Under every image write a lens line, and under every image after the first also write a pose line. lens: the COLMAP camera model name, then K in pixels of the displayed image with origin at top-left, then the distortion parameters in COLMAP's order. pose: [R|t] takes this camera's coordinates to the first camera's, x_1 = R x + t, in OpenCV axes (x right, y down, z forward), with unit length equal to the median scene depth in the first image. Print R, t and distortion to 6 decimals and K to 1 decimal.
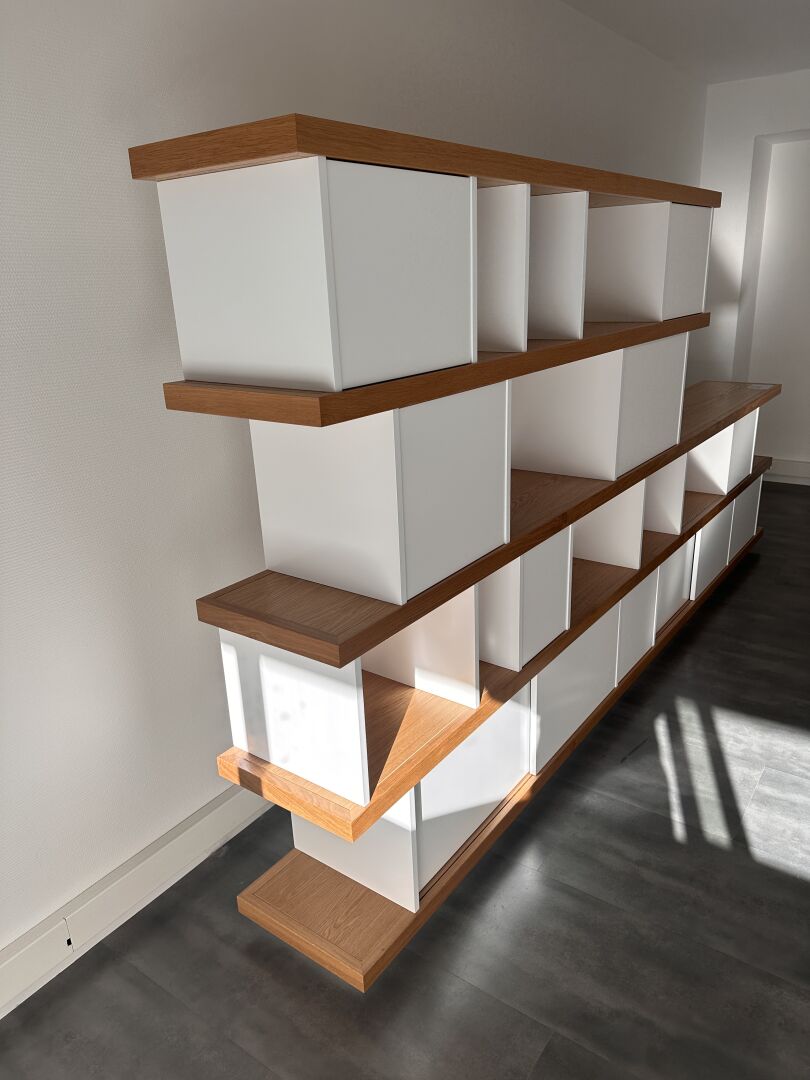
lens RADIAL K [[752.5, 0, 401.5], [0, 752.5, 549.3], [0, 0, 1]] dist [0.039887, -0.034706]
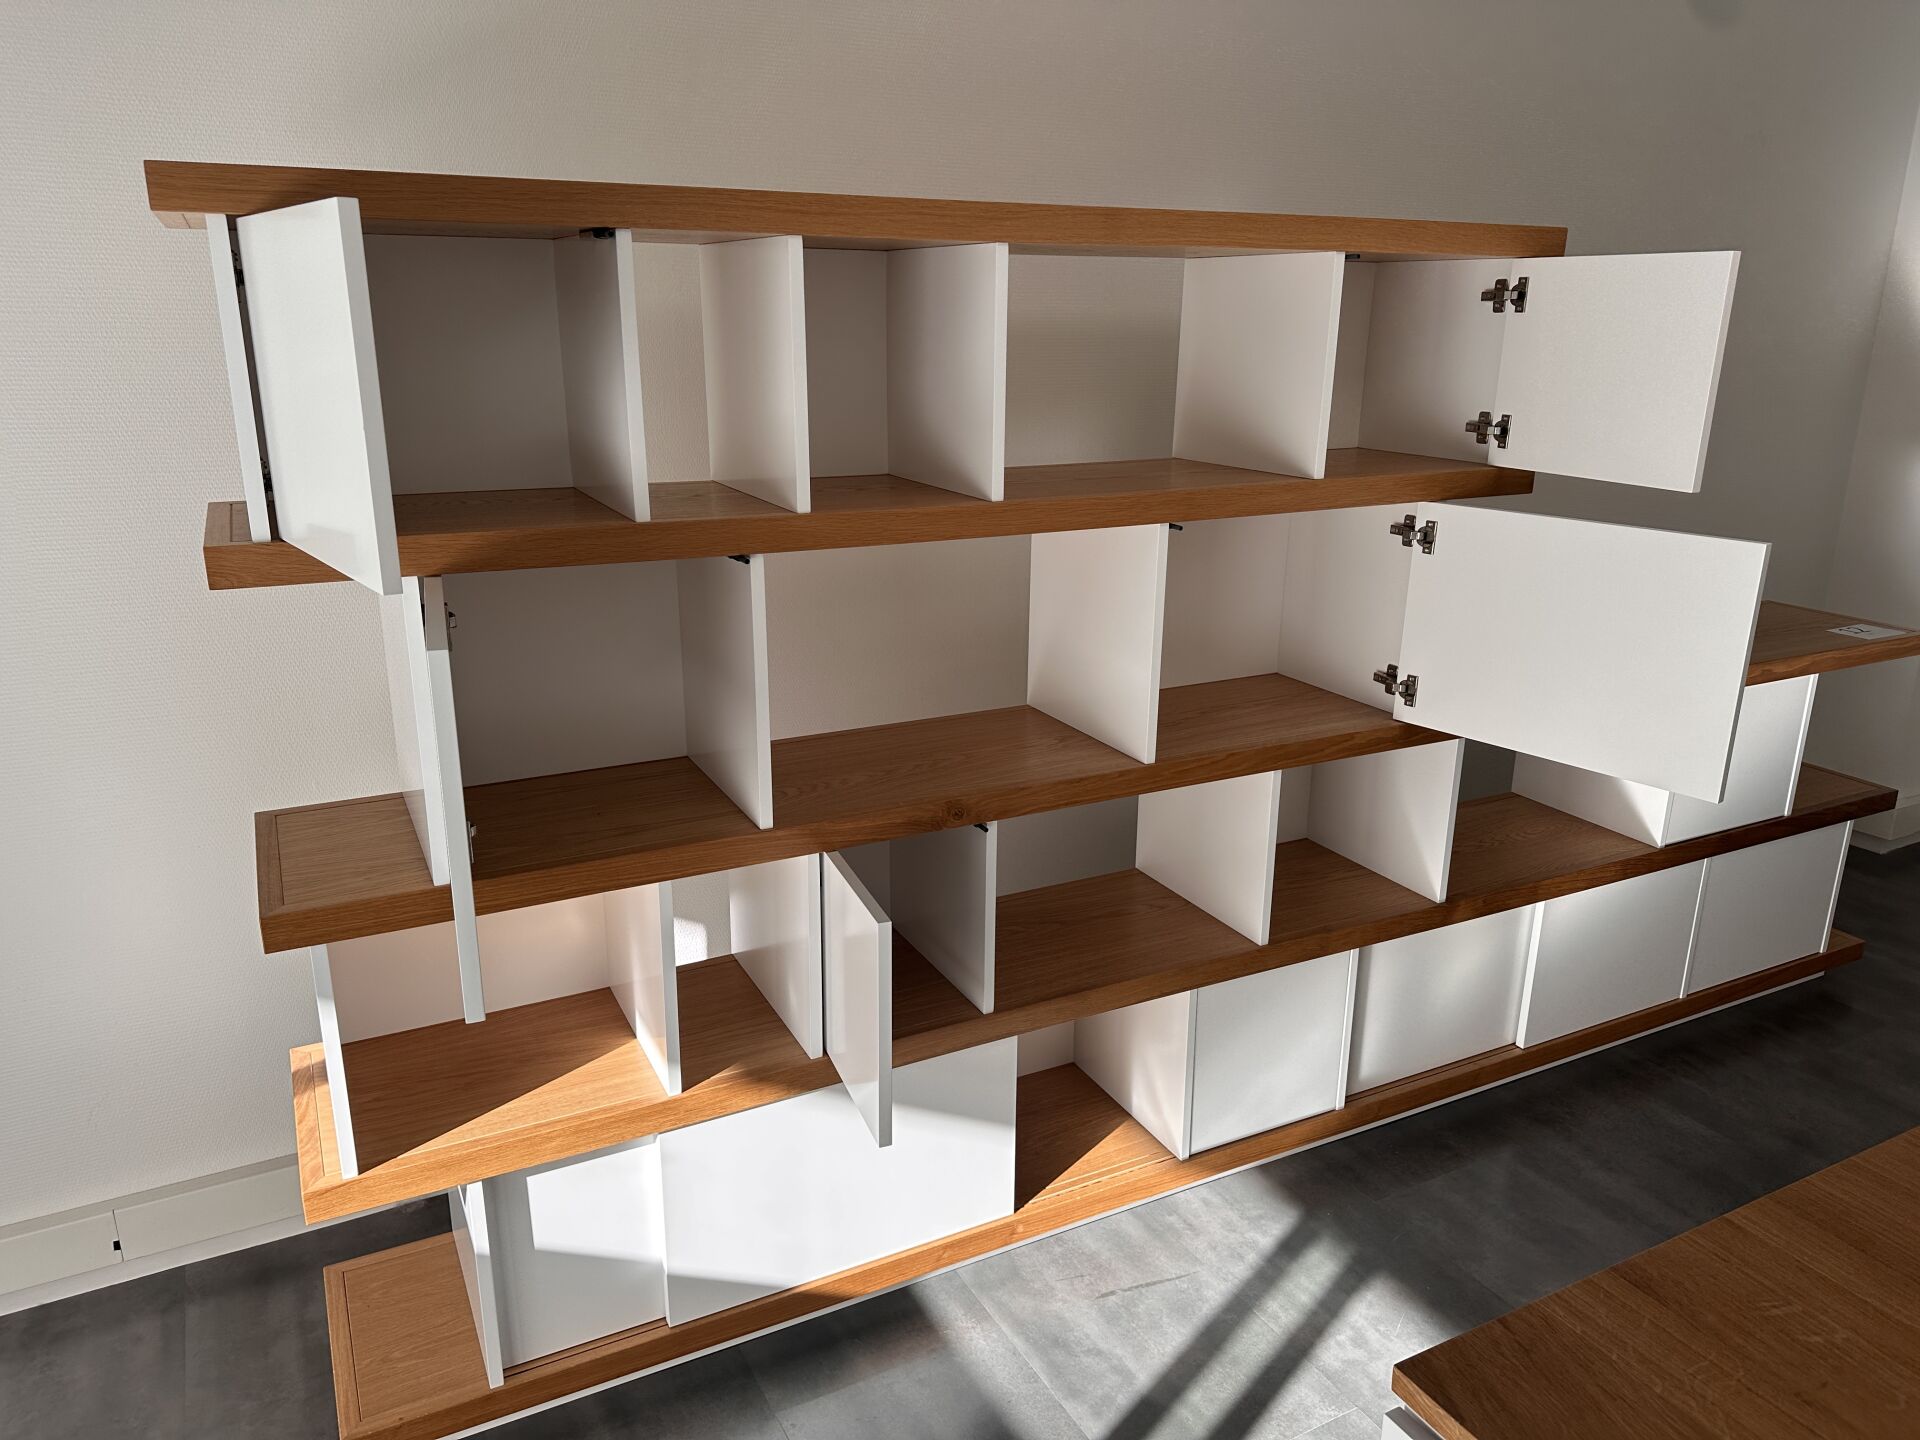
lens RADIAL K [[1337.9, 0, 962.9], [0, 1337.9, 732.8], [0, 0, 1]] dist [0.039887, -0.034706]
pose [[0.891440, 0.169526, -0.420233, 0.550252], [-0.187973, 0.982171, -0.002531, -0.083956], [0.412311, 0.081249, 0.907413, 0.090515]]
